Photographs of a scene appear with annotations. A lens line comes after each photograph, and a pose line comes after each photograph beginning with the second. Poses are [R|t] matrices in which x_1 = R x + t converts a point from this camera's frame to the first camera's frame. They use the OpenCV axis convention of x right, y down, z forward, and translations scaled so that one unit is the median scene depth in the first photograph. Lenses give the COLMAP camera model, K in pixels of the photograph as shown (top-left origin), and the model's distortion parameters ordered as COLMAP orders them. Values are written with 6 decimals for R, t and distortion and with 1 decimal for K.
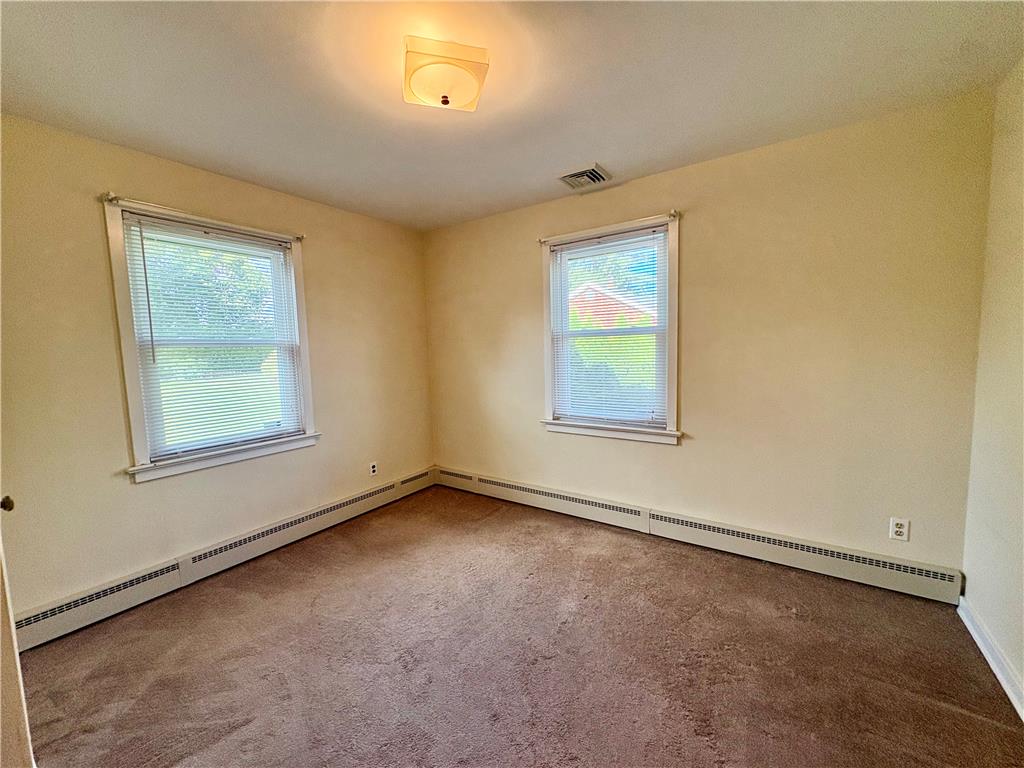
lens RADIAL K [[406.6, 0, 511.7], [0, 406.6, 385.5], [0, 0, 1]] dist [-0.000748, 0.000210]
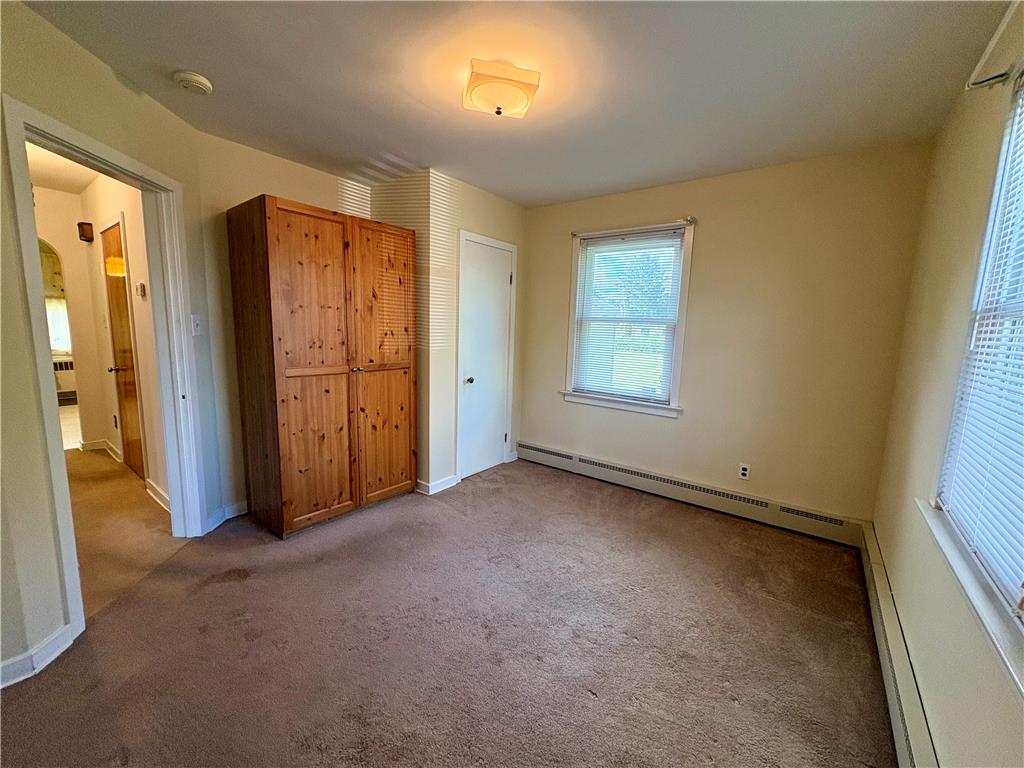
lens RADIAL K [[406.6, 0, 511.7], [0, 406.6, 385.5], [0, 0, 1]] dist [-0.000748, 0.000210]
pose [[-0.044725, 0.167025, -0.984938, 0.601006], [-0.125791, 0.977136, 0.171414, -0.069349], [0.991048, 0.131563, -0.022692, 0.622128]]
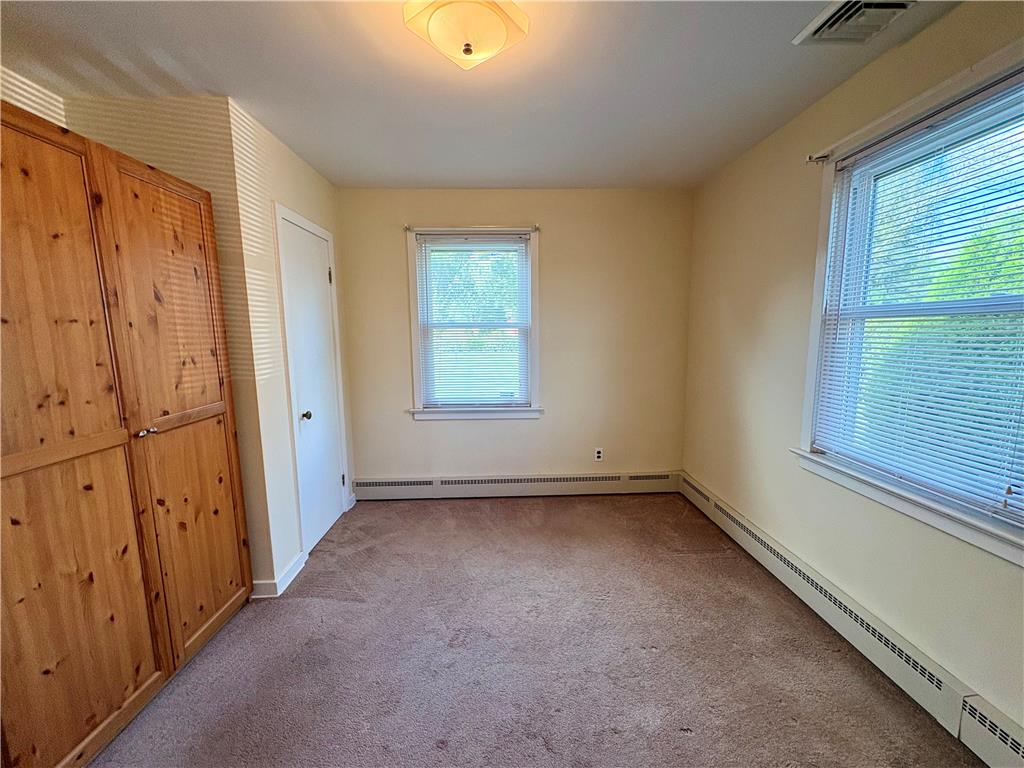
lens RADIAL K [[406.6, 0, 511.7], [0, 406.6, 385.5], [0, 0, 1]] dist [-0.000748, 0.000210]
pose [[0.593247, 0.126746, -0.794980, 0.354866], [-0.081128, 0.991913, 0.097603, -0.045834], [0.800922, 0.006592, 0.598732, 0.300400]]
